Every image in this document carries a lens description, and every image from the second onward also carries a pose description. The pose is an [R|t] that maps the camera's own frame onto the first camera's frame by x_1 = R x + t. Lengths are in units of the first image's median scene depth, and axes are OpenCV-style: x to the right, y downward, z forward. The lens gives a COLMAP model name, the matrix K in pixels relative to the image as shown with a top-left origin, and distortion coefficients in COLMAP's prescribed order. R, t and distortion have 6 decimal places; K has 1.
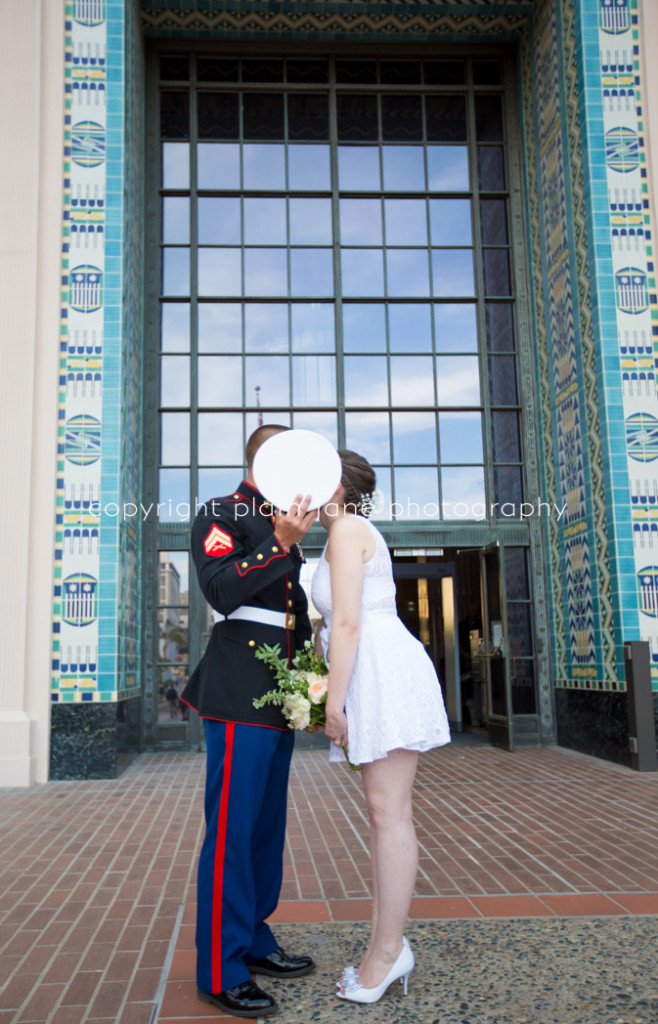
lens RADIAL K [[921.6, 0, 287.8], [0, 921.6, 525.6], [0, 0, 1]] dist [0.000553, 0.075674]
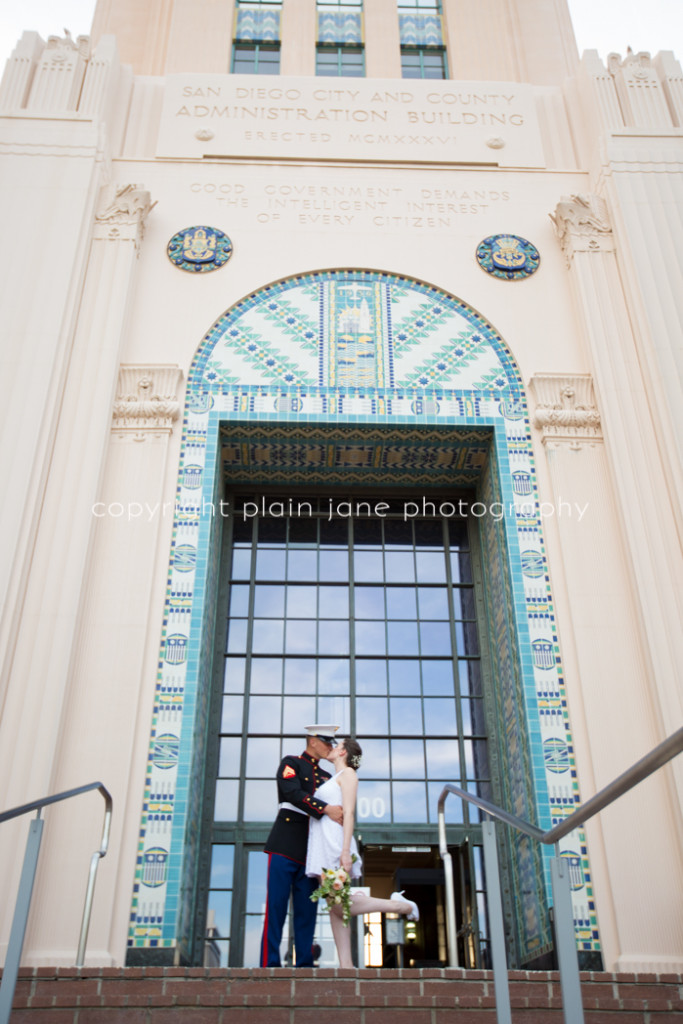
lens RADIAL K [[917.7, 0, 339.4], [0, 917.7, 512.0], [0, 0, 1]] dist [0.021252, 0.018272]
pose [[0.999892, 0.008656, -0.011849, 0.059764], [-0.012500, 0.925404, -0.378776, 0.095038], [0.007687, 0.378883, 0.925413, -0.443383]]
